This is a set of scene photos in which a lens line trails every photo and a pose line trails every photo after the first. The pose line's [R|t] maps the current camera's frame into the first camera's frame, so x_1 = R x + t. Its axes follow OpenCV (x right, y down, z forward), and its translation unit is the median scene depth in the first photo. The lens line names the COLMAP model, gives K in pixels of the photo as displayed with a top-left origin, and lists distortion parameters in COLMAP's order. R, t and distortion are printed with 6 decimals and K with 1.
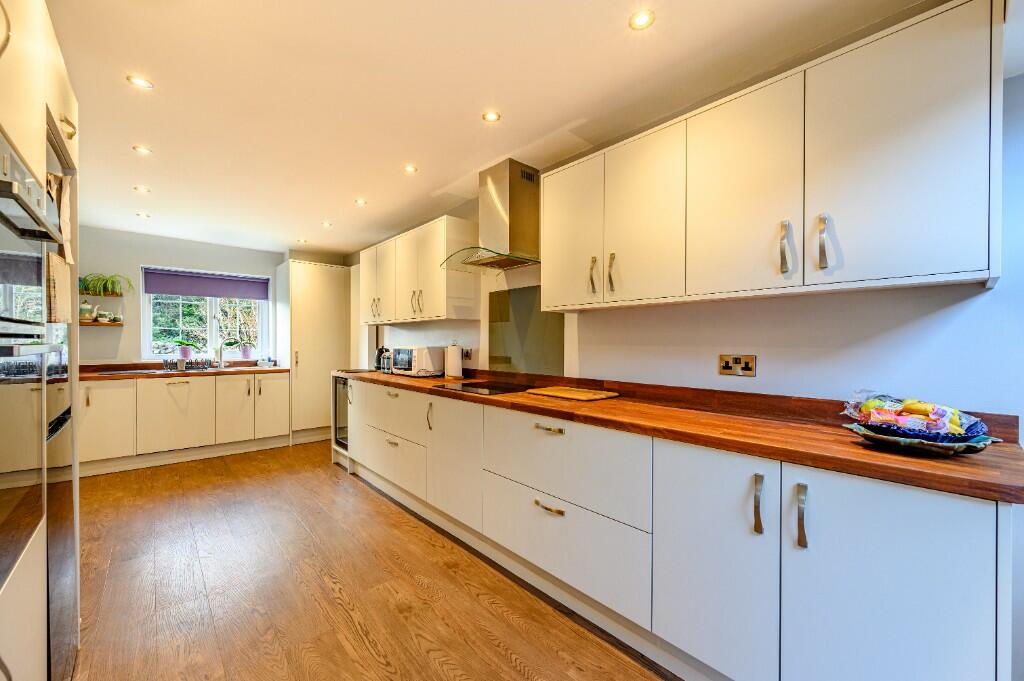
lens RADIAL K [[403.9, 0, 514.7], [0, 403.9, 341.8], [0, 0, 1]] dist [-0.000786, -0.000225]
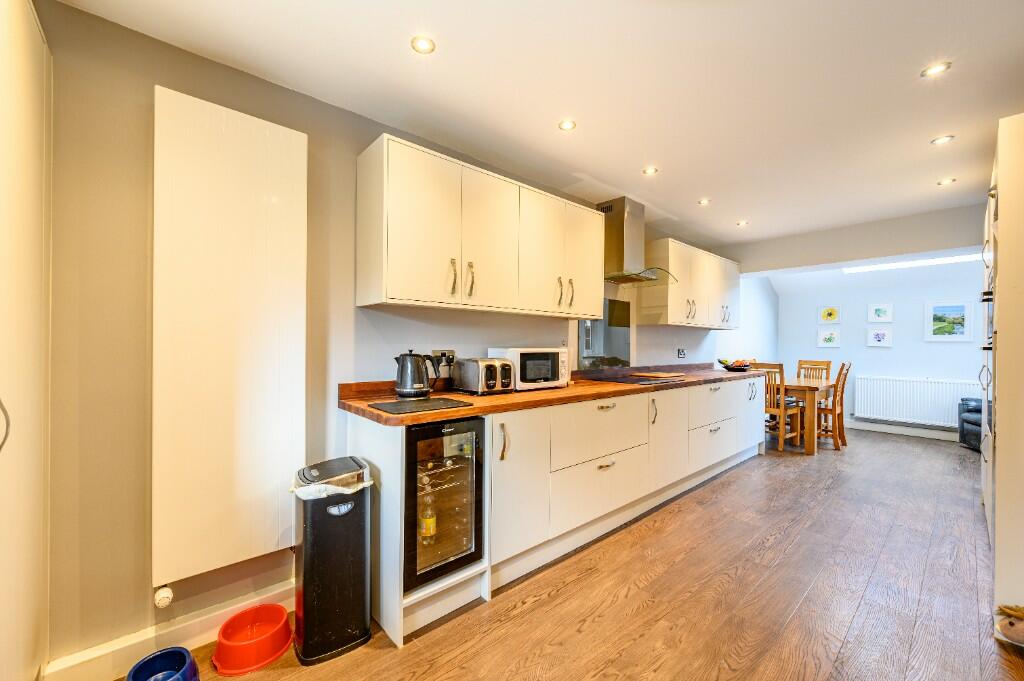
lens RADIAL K [[403.9, 0, 511.0], [0, 403.9, 342.5], [0, 0, 1]] dist [-0.000786, -0.000225]
pose [[0.013759, 0.000839, 0.999905, -0.911436], [-0.002172, 0.999997, -0.000809, 0.000697], [-0.999903, -0.002161, 0.013761, 0.956651]]
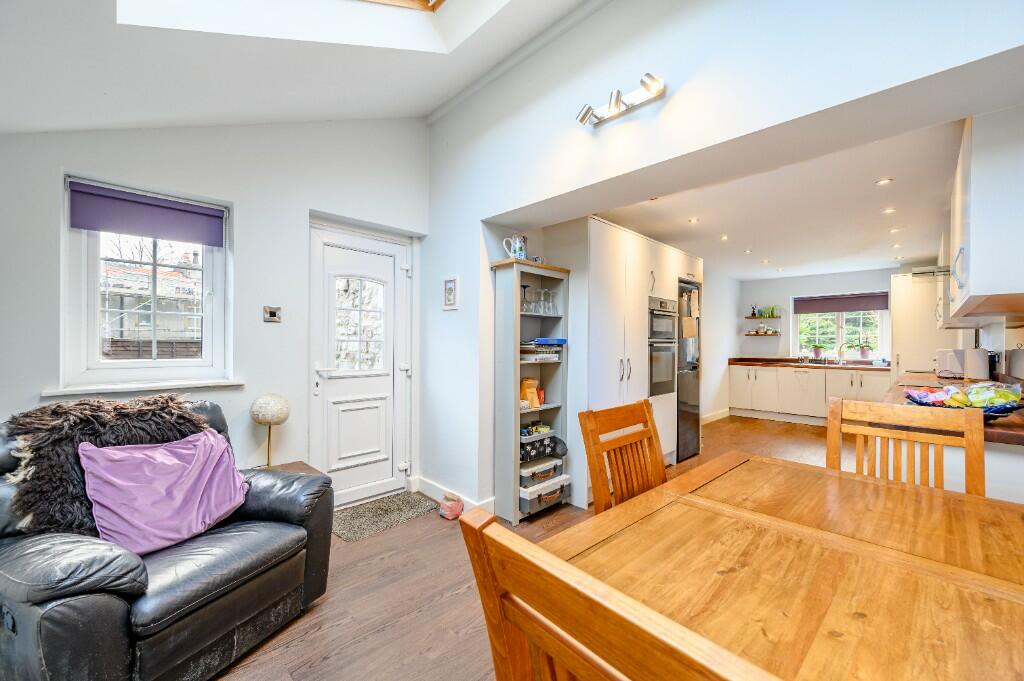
lens RADIAL K [[403.9, 0, 515.8], [0, 403.9, 343.0], [0, 0, 1]] dist [-0.000786, -0.000225]
pose [[0.016245, -0.001901, -0.999866, 0.712262], [-0.011429, 0.999933, -0.002087, 0.009073], [0.999803, 0.011462, 0.016222, -0.134124]]
